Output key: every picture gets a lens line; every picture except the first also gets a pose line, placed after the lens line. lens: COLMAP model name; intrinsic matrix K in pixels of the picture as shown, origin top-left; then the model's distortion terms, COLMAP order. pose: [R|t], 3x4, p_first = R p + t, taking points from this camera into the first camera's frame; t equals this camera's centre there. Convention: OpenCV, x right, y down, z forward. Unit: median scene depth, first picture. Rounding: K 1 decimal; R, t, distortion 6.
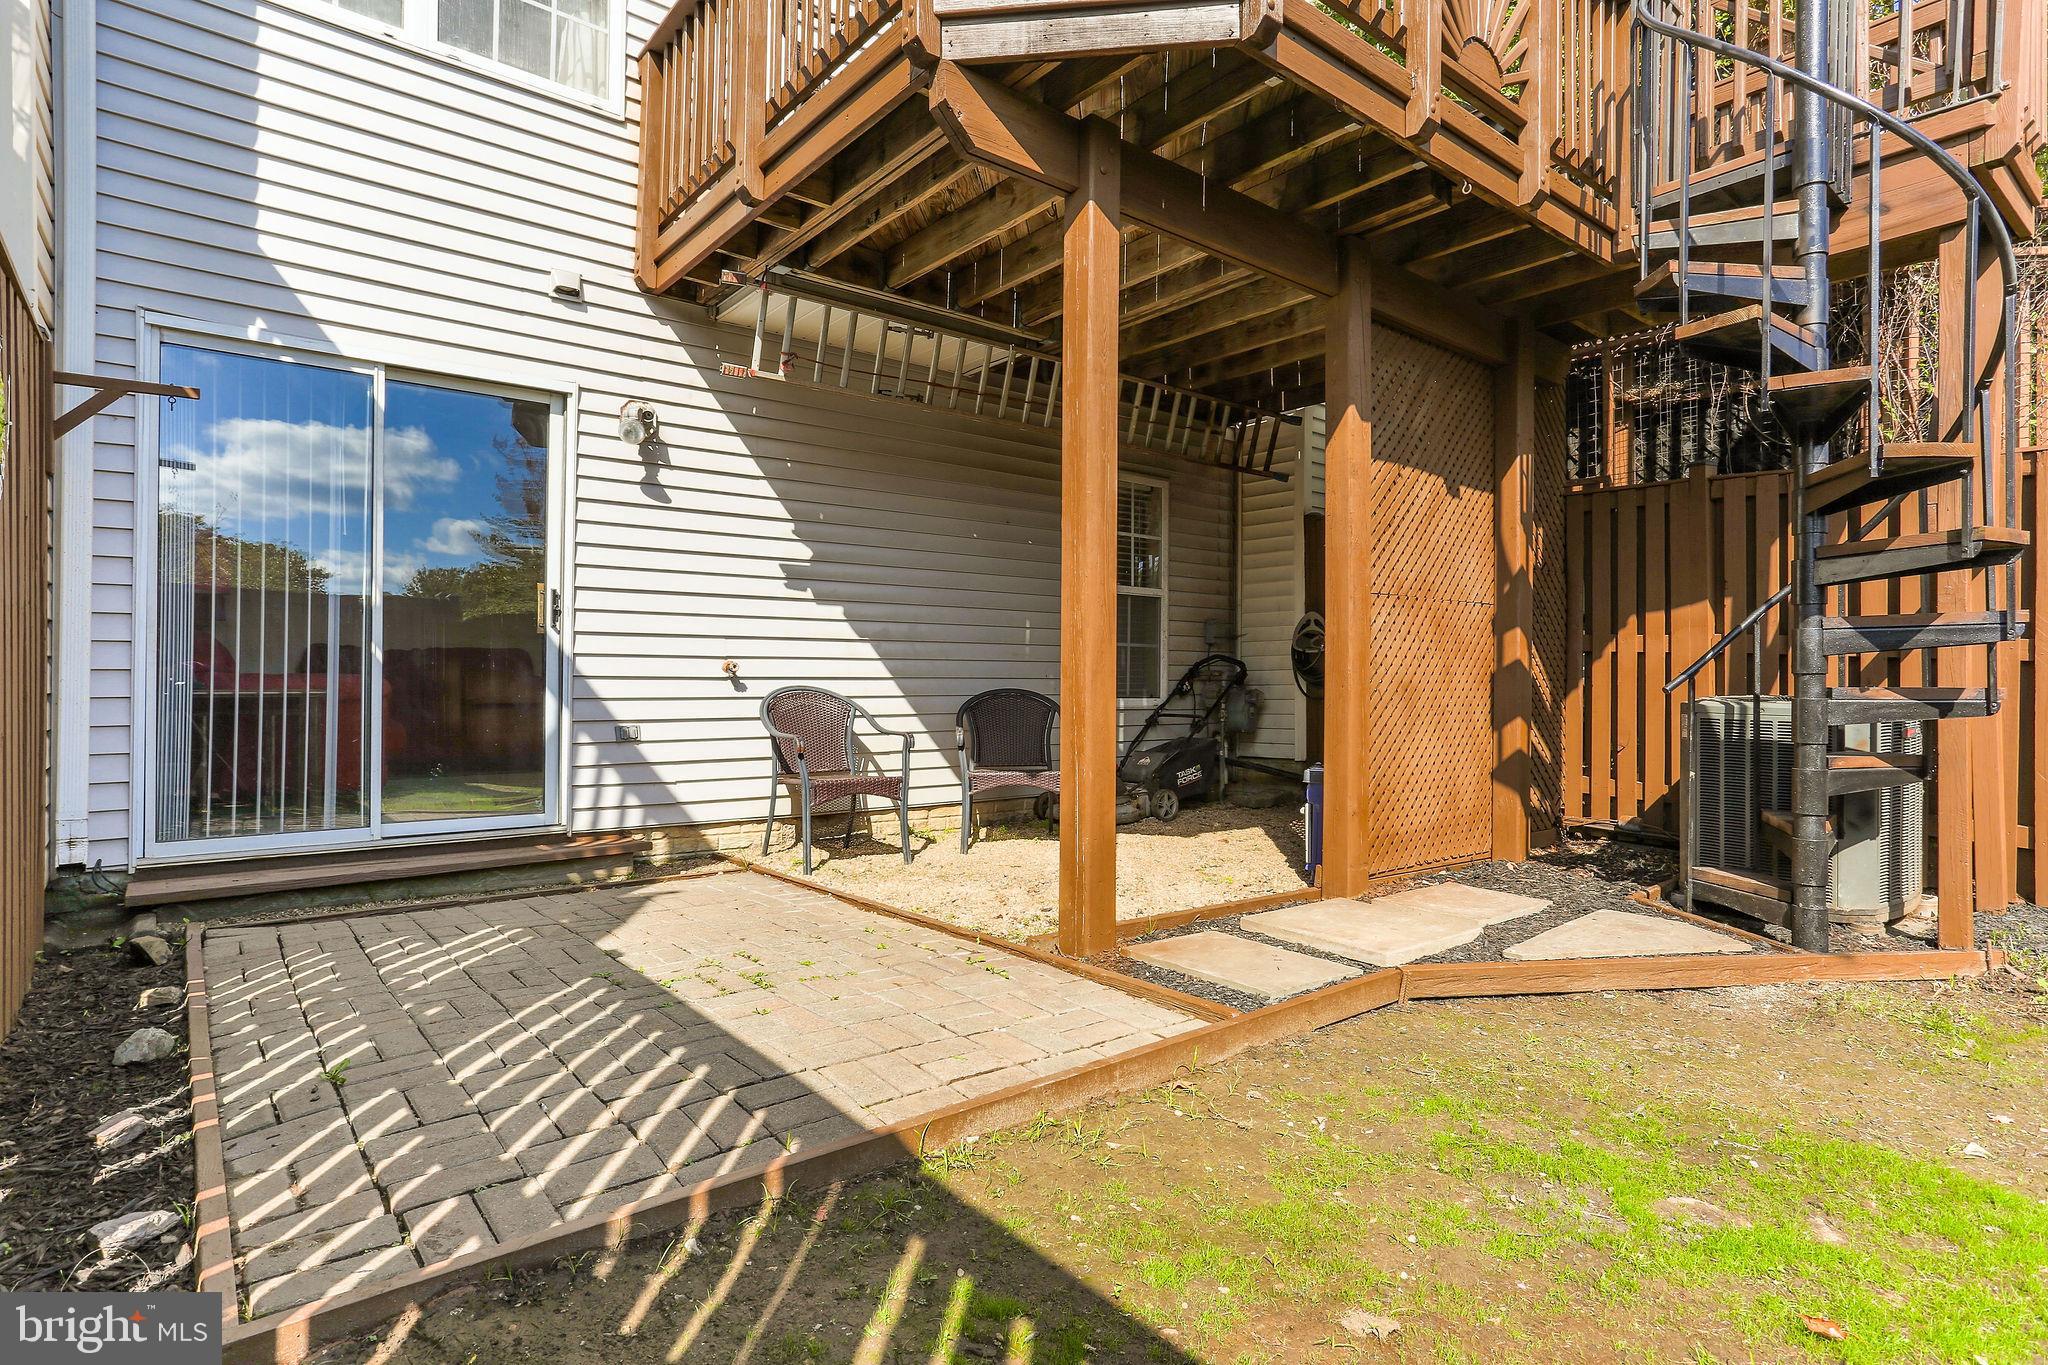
lens RADIAL K [[1045.6, 0, 1024.0], [0, 1045.6, 682.5], [0, 0, 1]] dist [-0.058472, 0.031963]
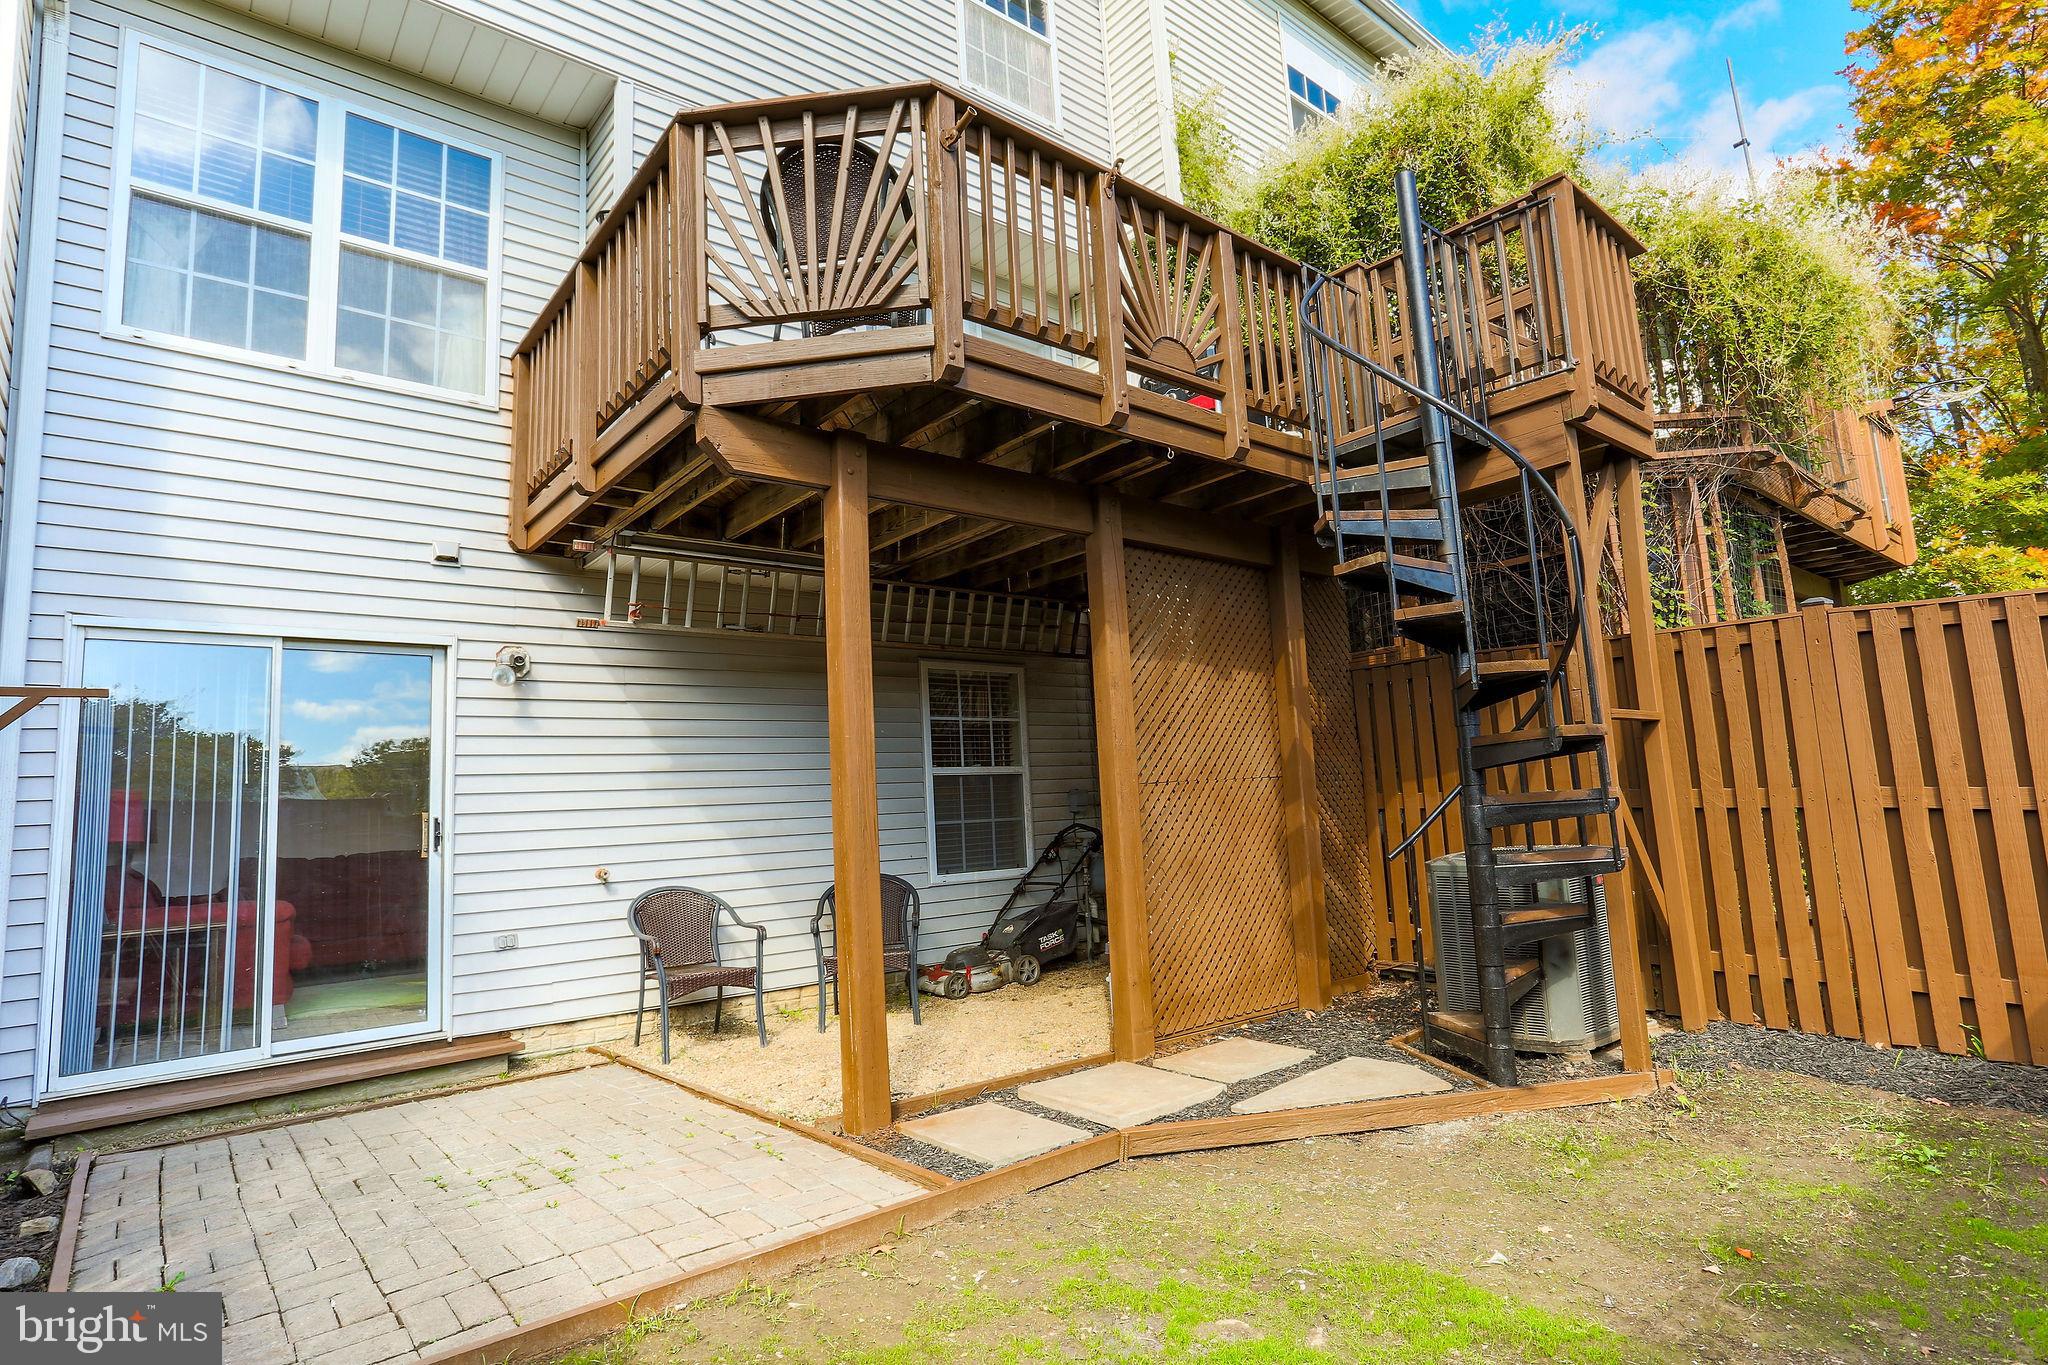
lens RADIAL K [[1050.4, 0, 1031.8], [0, 1050.4, 684.8], [0, 0, 1]] dist [-0.069597, 0.029491]
pose [[0.997854, -0.058077, 0.030249, 0.195957], [0.061420, 0.990276, -0.124822, -0.062309], [-0.022706, 0.126412, 0.991718, -0.168811]]
